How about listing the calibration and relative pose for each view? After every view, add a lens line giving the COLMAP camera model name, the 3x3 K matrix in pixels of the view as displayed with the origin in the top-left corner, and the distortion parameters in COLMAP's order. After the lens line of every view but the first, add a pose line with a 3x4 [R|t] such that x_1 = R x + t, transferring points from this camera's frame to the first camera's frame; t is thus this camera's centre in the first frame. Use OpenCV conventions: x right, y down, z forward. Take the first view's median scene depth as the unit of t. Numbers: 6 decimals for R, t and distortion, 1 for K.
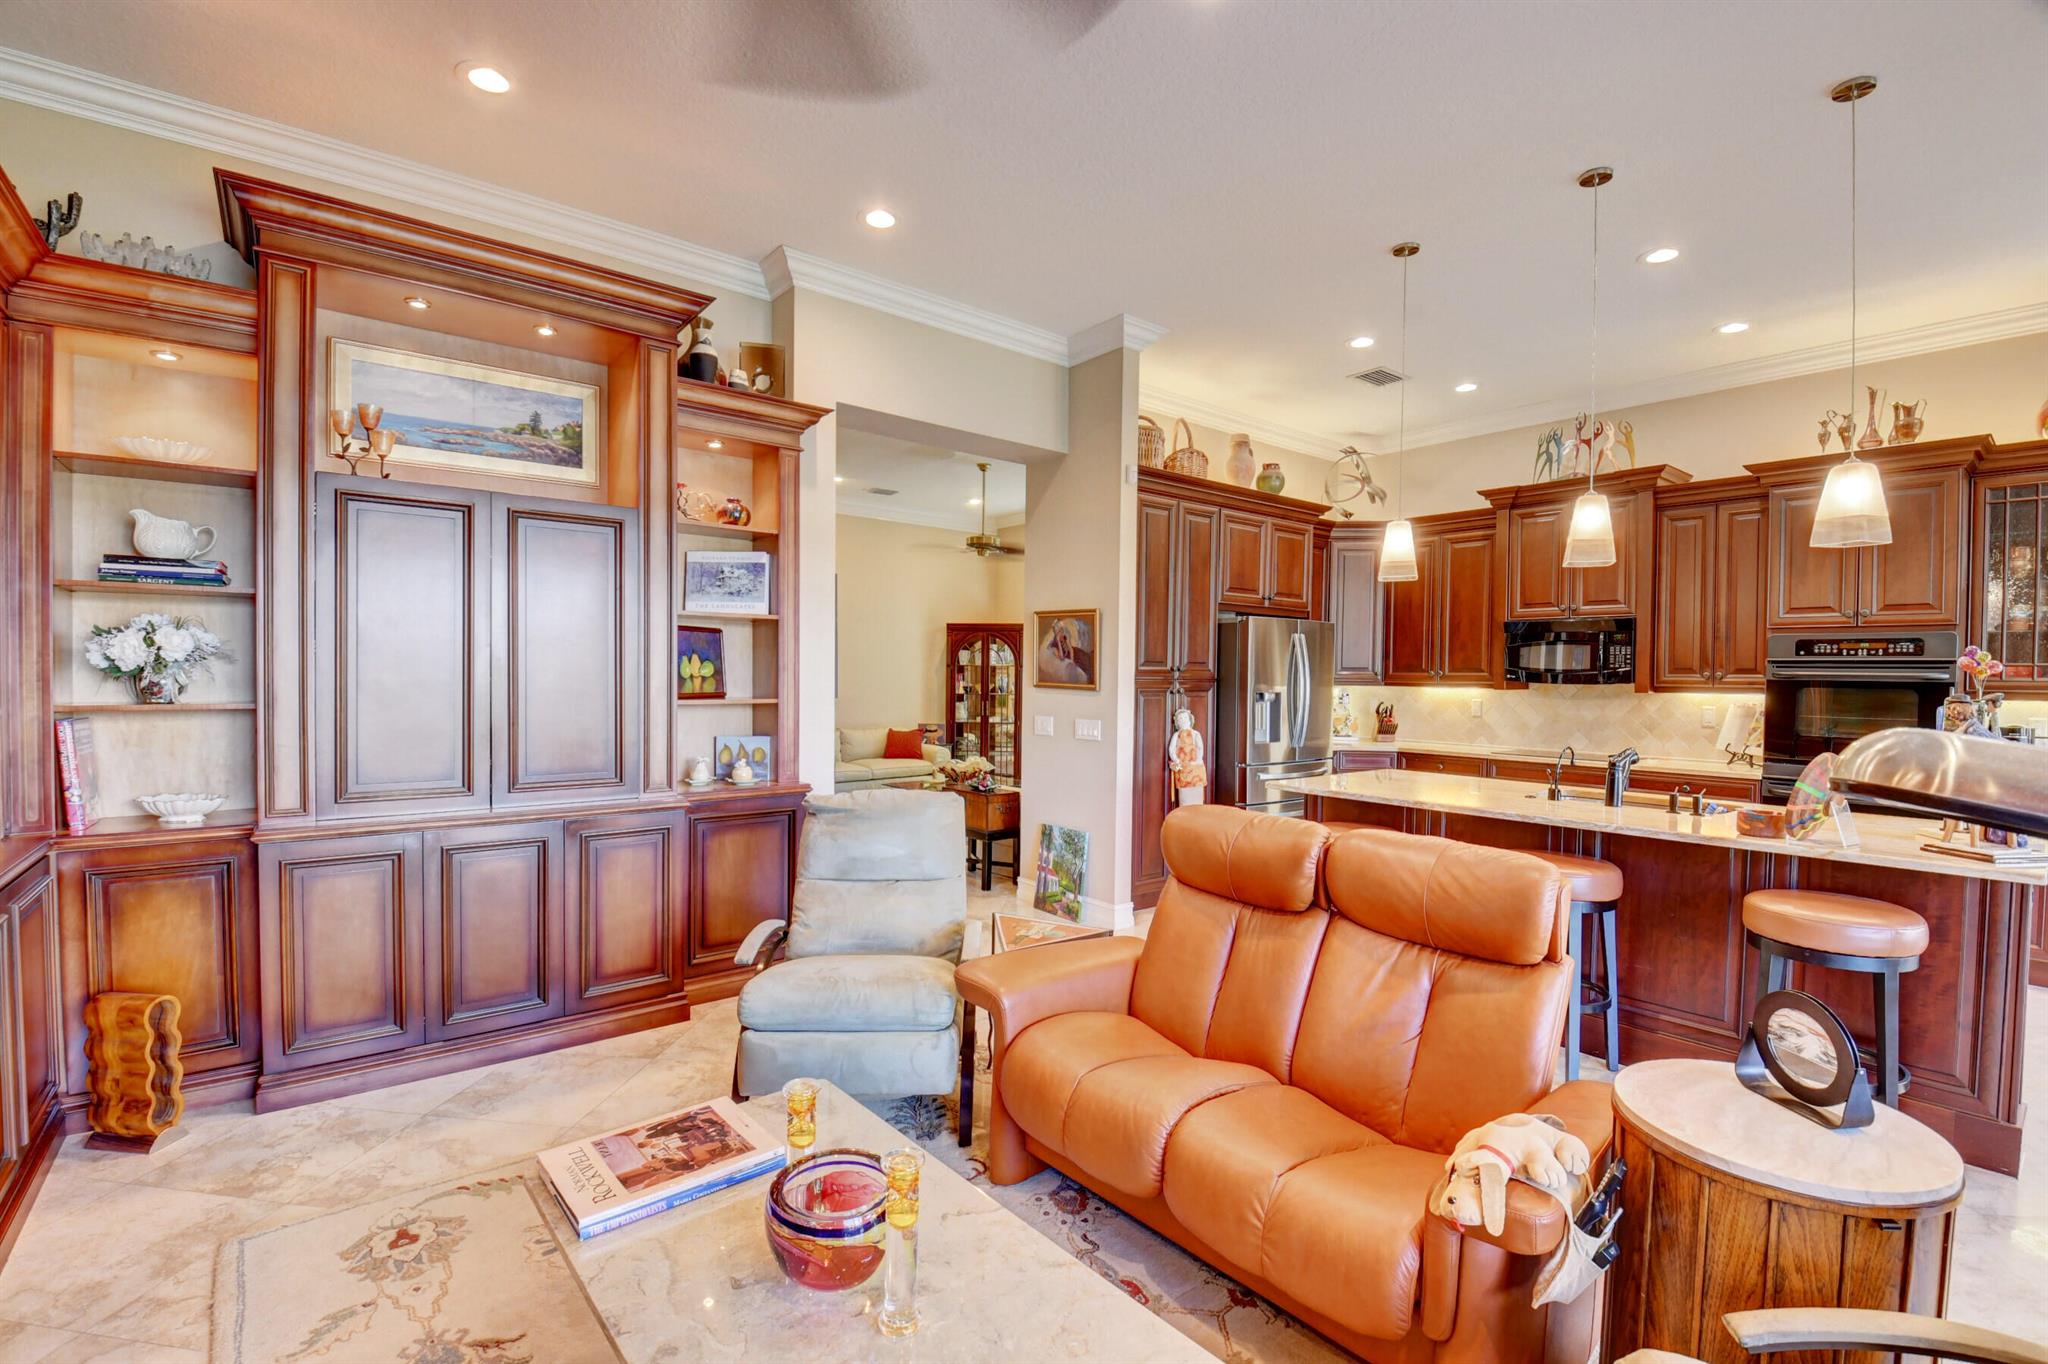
lens RADIAL K [[916.5, 0, 1025.3], [0, 916.5, 688.9], [0, 0, 1]] dist [0.023309, -0.029483]
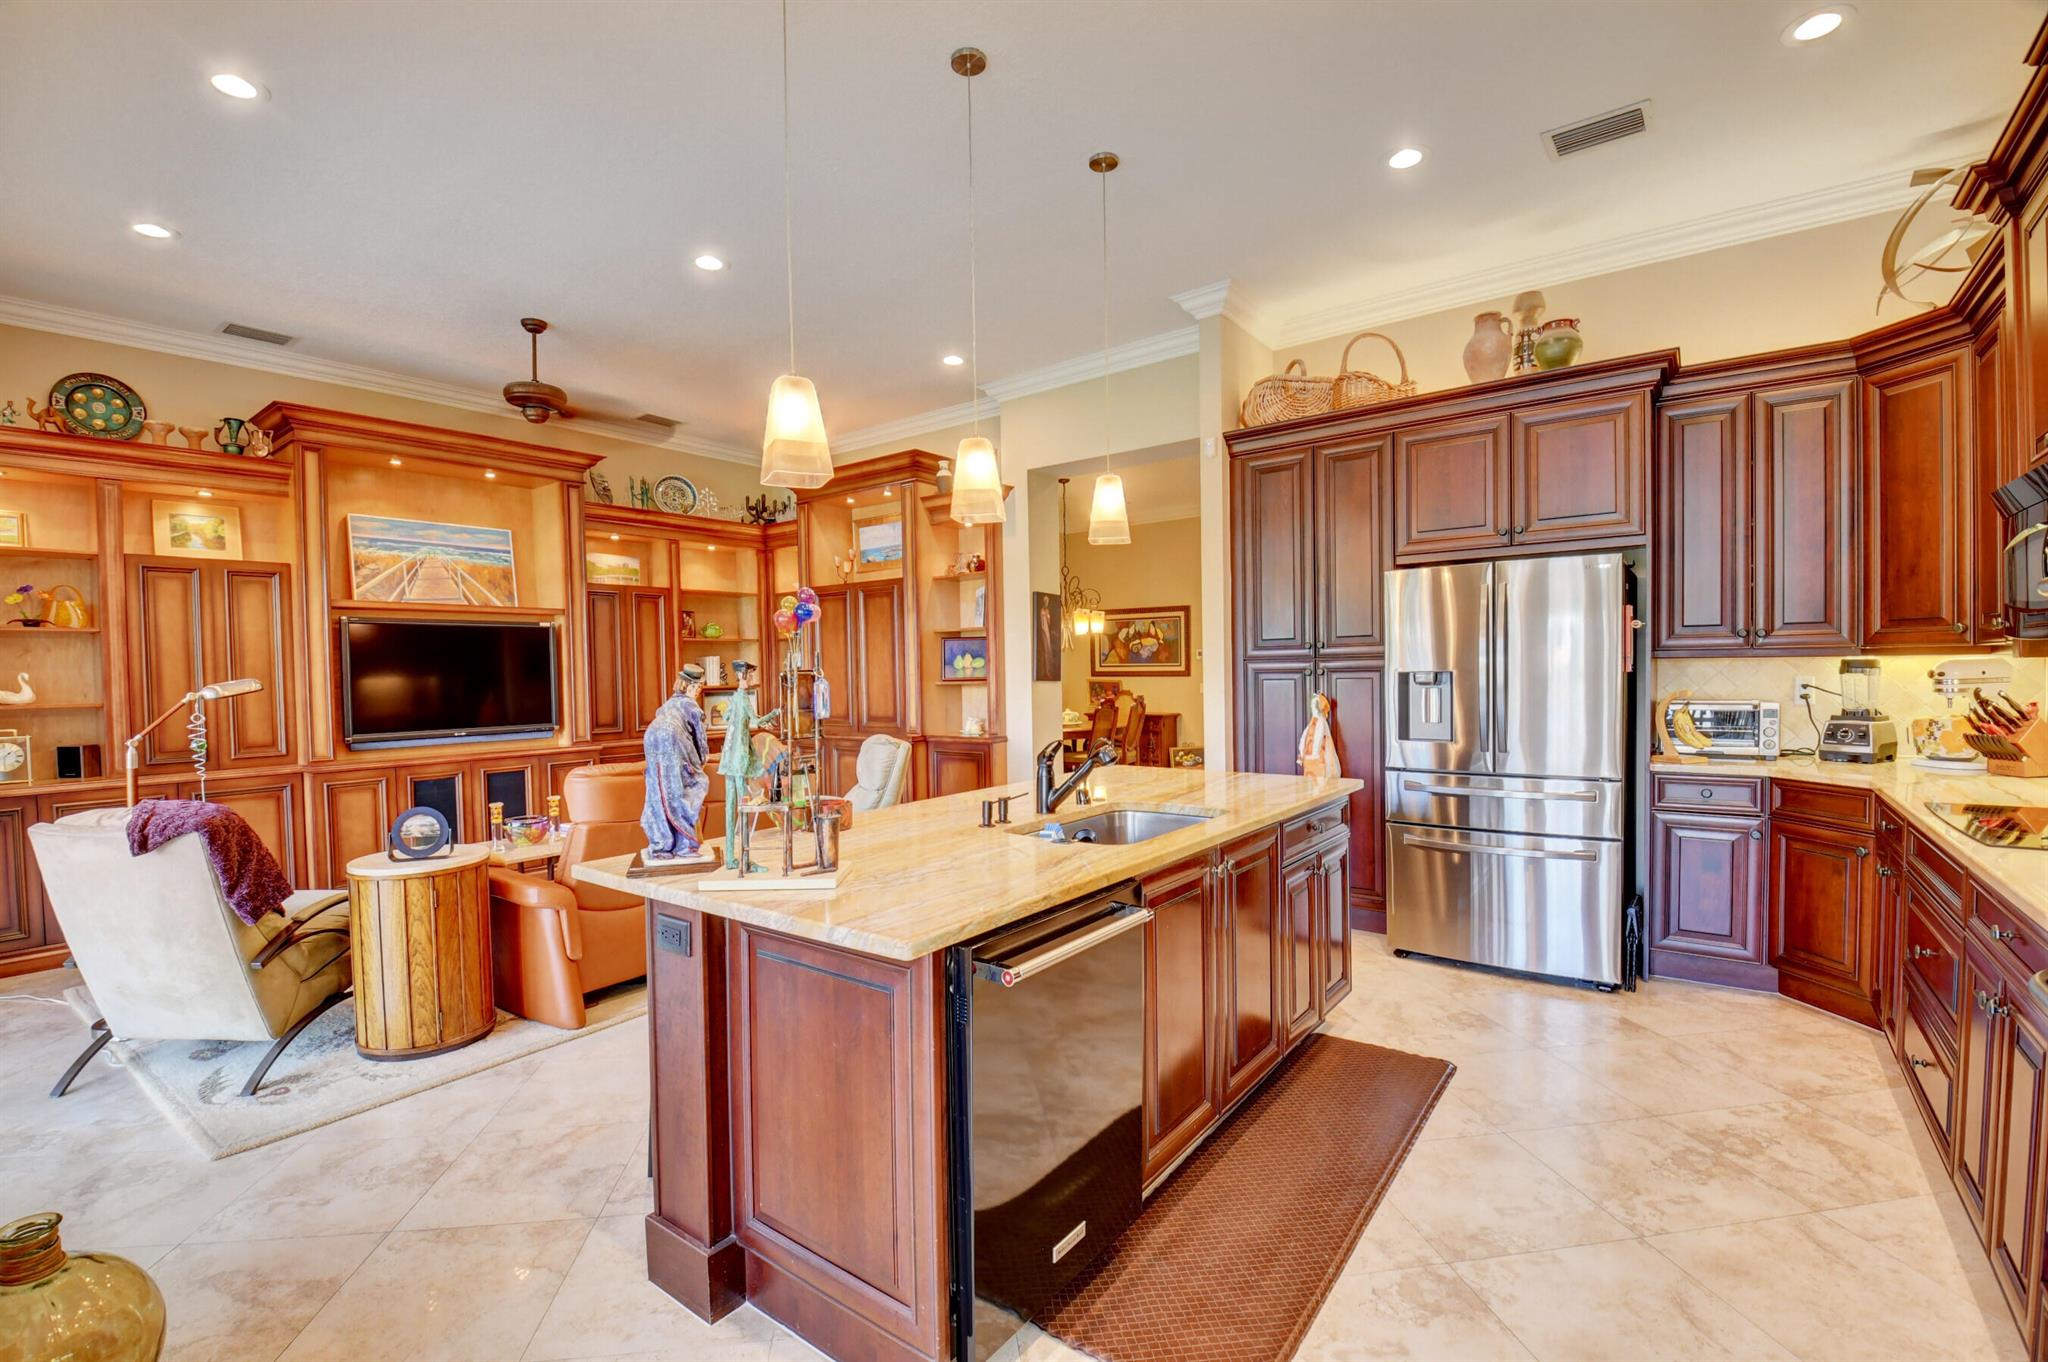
lens RADIAL K [[902.6, 0, 1019.9], [0, 902.6, 696.2], [0, 0, 1]] dist [0.010359, -0.019863]
pose [[0.221136, 0.011937, -0.975170, 0.872637], [0.005388, 0.999895, 0.013461, 0.011458], [0.975228, -0.008231, 0.221048, 0.514819]]
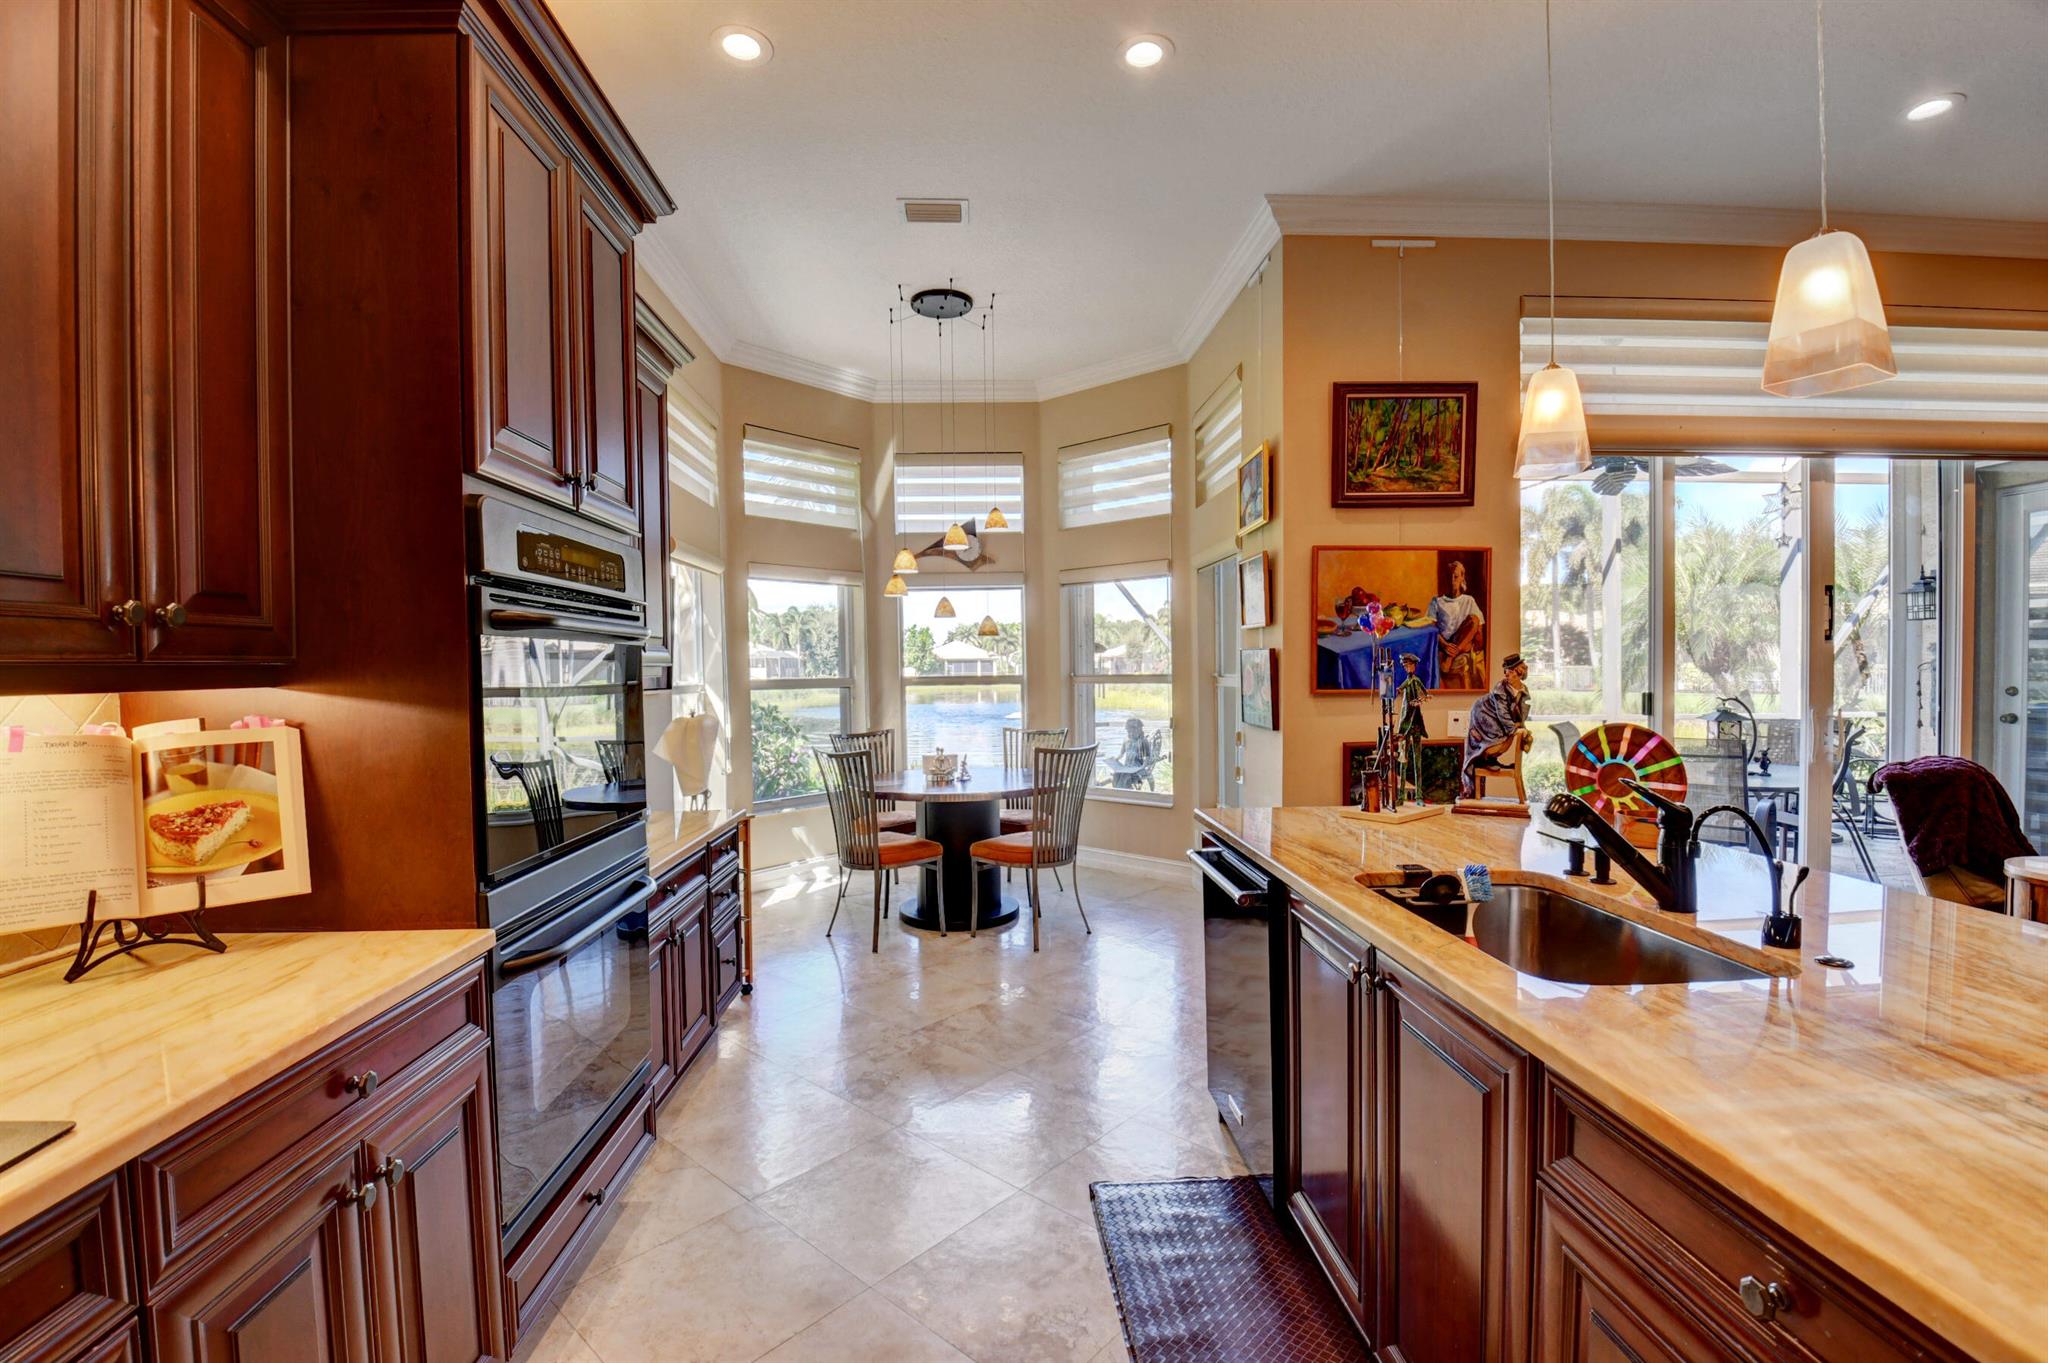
lens RADIAL K [[898.6, 0, 1010.7], [0, 898.6, 692.8], [0, 0, 1]] dist [0.008936, -0.020426]
pose [[-0.796551, -0.019774, 0.604249, 0.402822], [0.012395, 0.998721, 0.049022, -0.002801], [-0.604445, 0.046538, -0.795286, 0.976199]]
